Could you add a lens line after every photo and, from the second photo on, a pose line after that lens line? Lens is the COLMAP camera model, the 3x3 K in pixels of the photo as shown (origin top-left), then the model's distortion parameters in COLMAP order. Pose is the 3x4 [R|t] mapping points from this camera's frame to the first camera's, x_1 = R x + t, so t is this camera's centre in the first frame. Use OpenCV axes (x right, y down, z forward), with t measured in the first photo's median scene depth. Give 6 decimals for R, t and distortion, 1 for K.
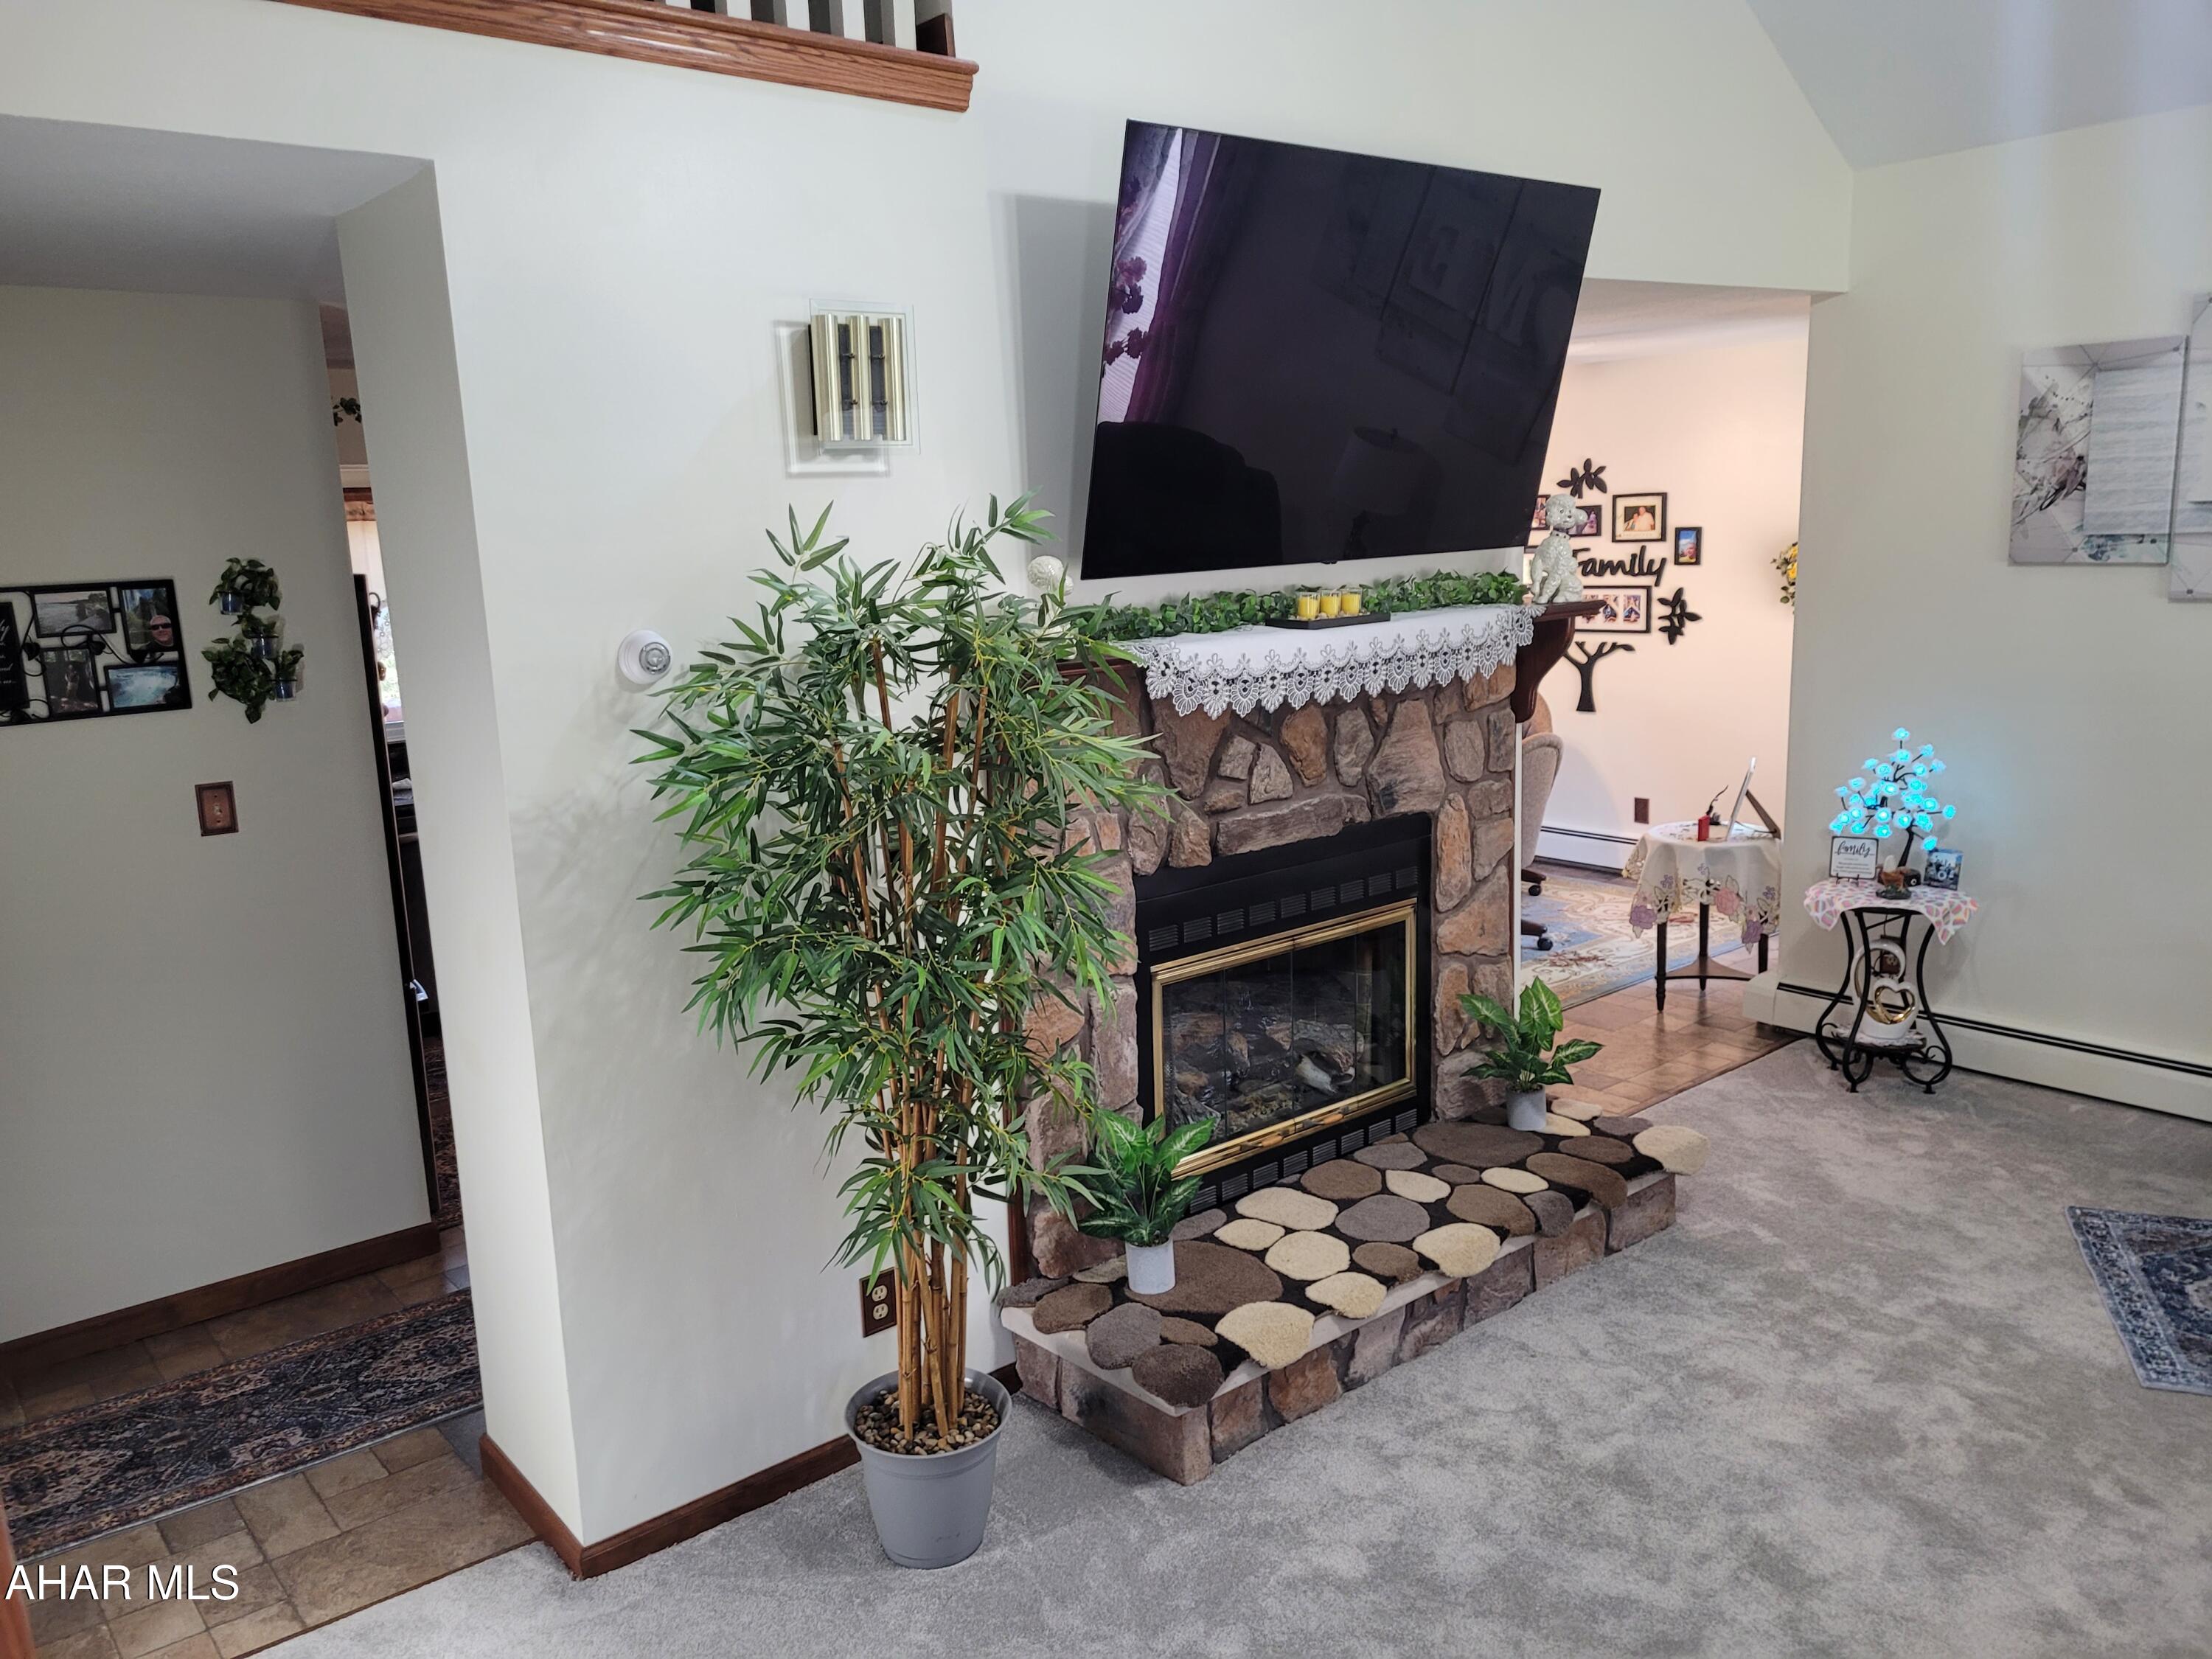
lens RADIAL K [[1661.7, 0, 1084.8], [0, 1661.7, 833.4], [0, 0, 1]] dist [0.062090, -0.048103]
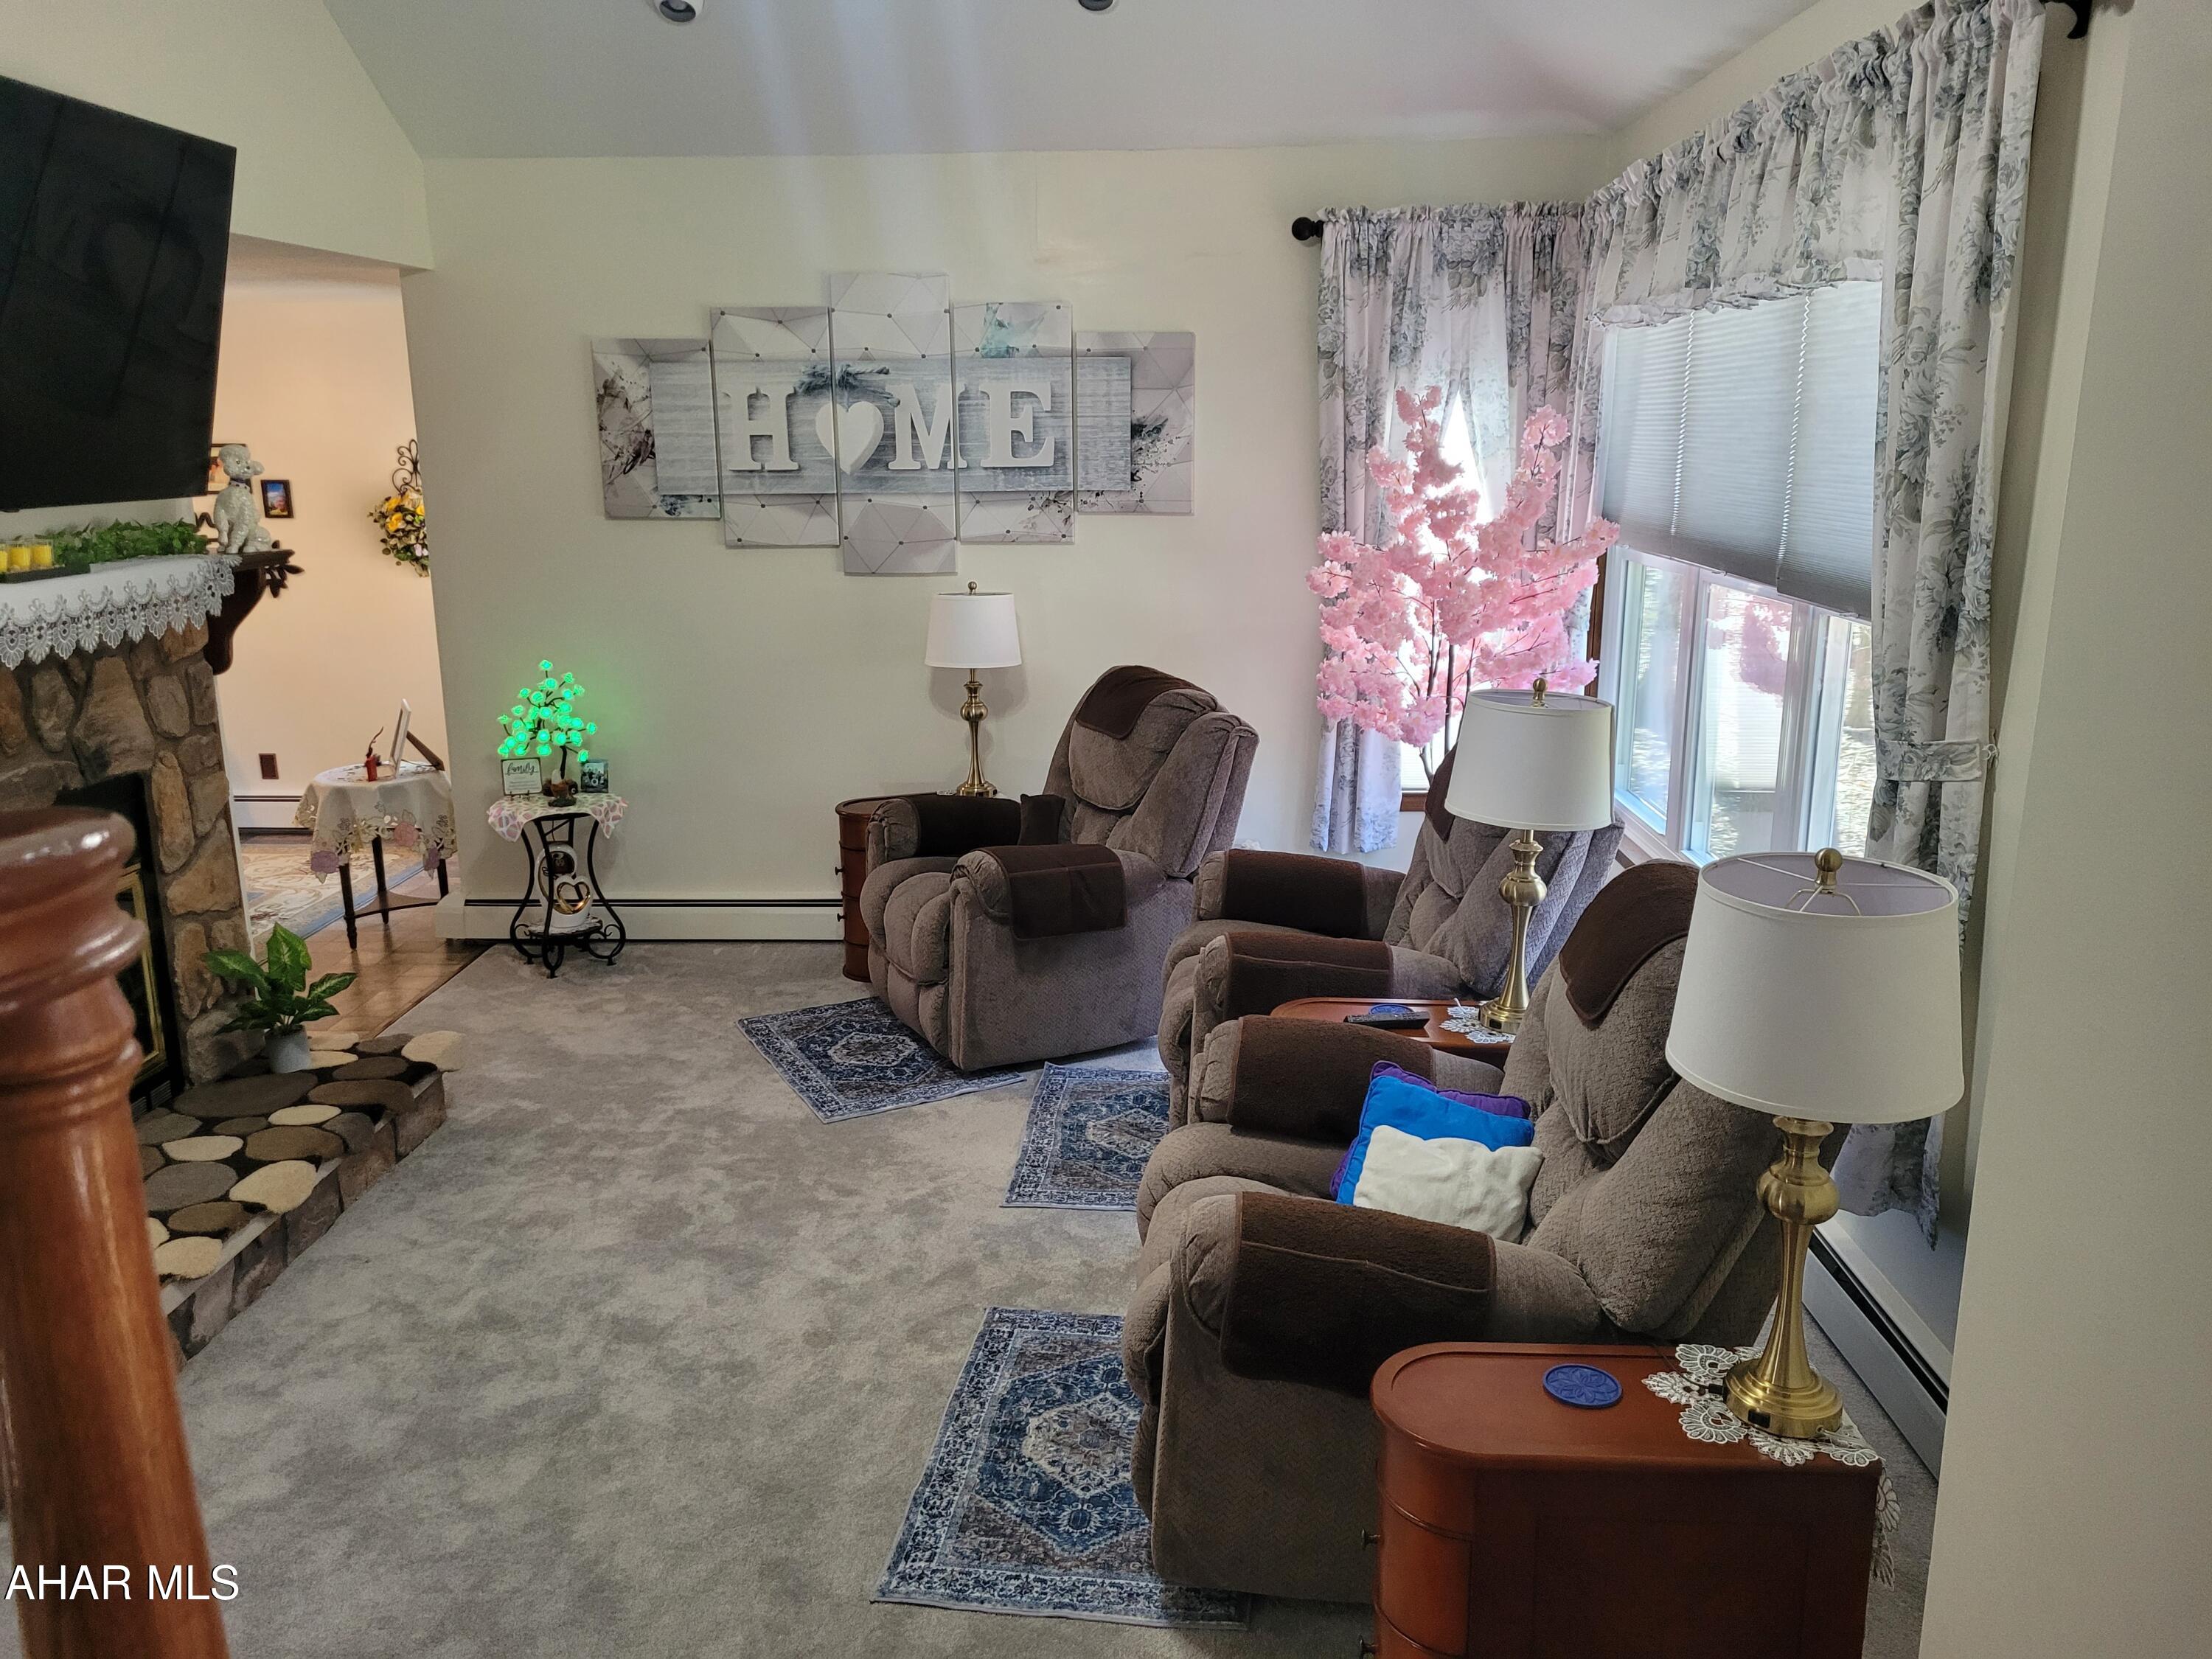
lens RADIAL K [[1661.7, 0, 1096.5], [0, 1661.7, 825.9], [0, 0, 1]] dist [0.062090, -0.048103]
pose [[0.664510, -0.138545, 0.734324, -0.142058], [0.122750, 0.989552, 0.075619, 0.011481], [-0.737128, 0.039888, 0.674574, -0.060573]]
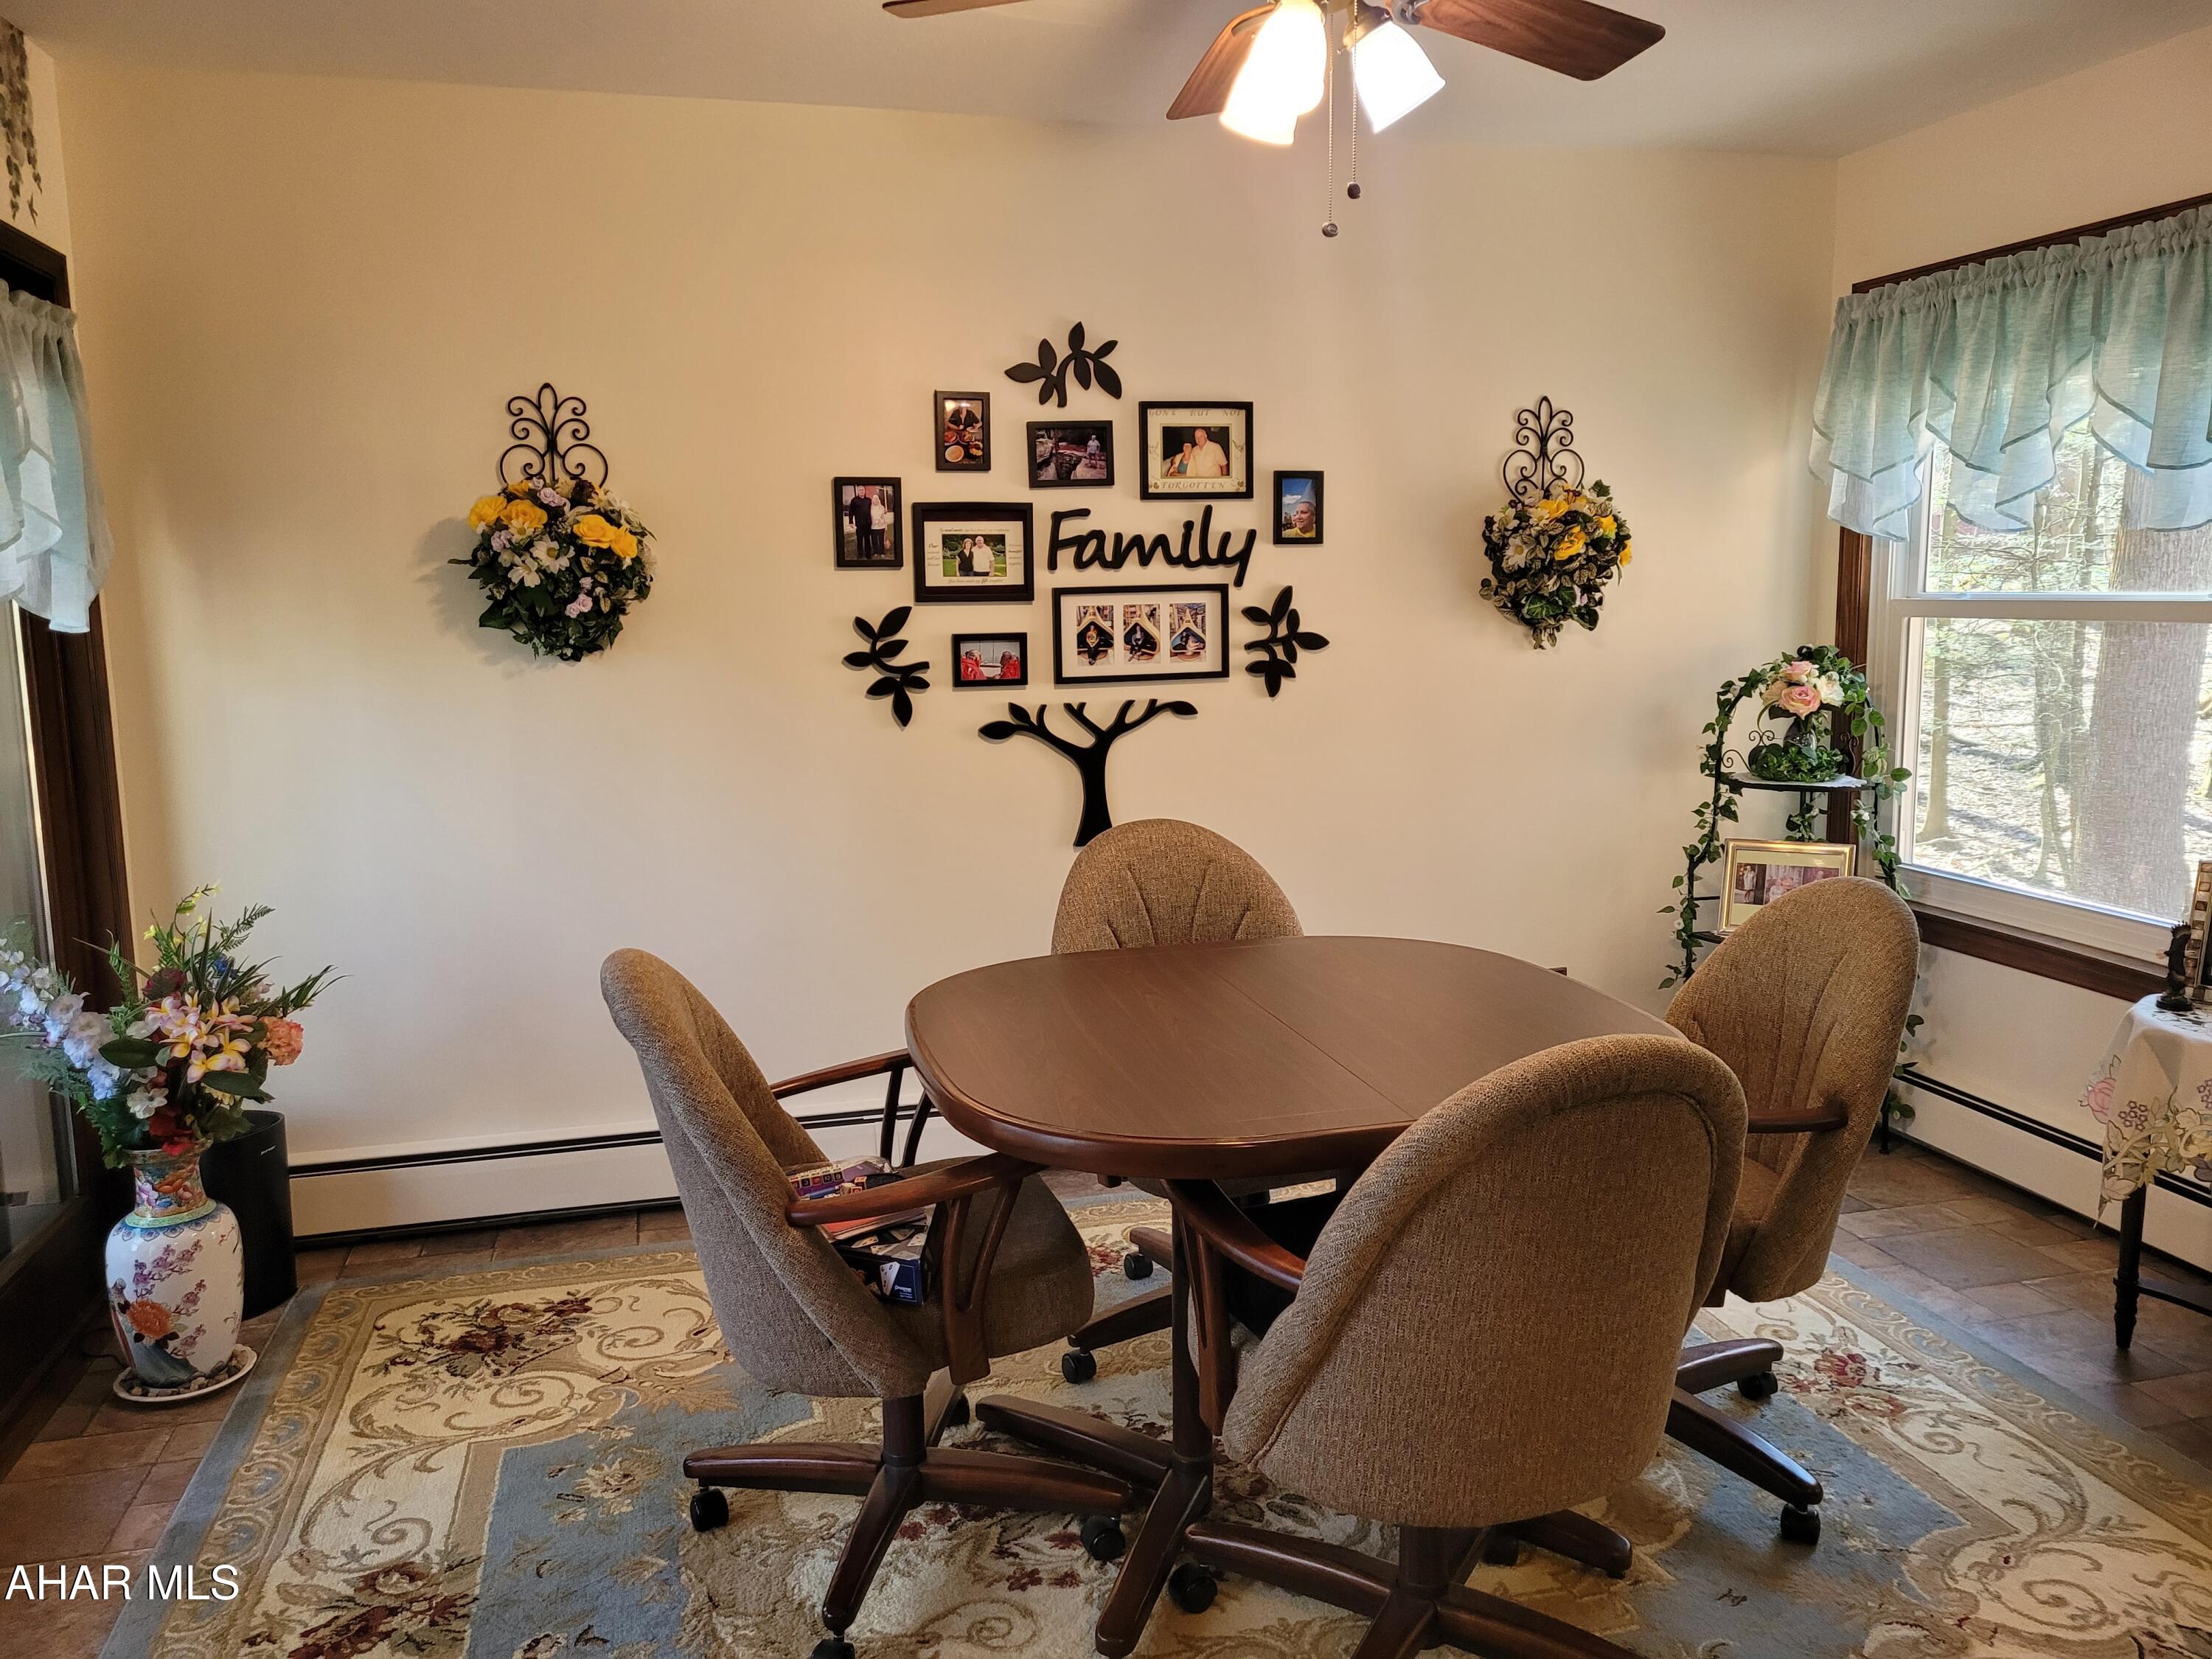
lens RADIAL K [[1661.7, 0, 1101.5], [0, 1661.7, 815.3], [0, 0, 1]] dist [0.062090, -0.048103]
pose [[0.412347, -0.091497, 0.906421, -0.257526], [0.171763, 0.984908, 0.021282, -0.169261], [-0.894688, 0.146914, 0.421840, 1.465512]]
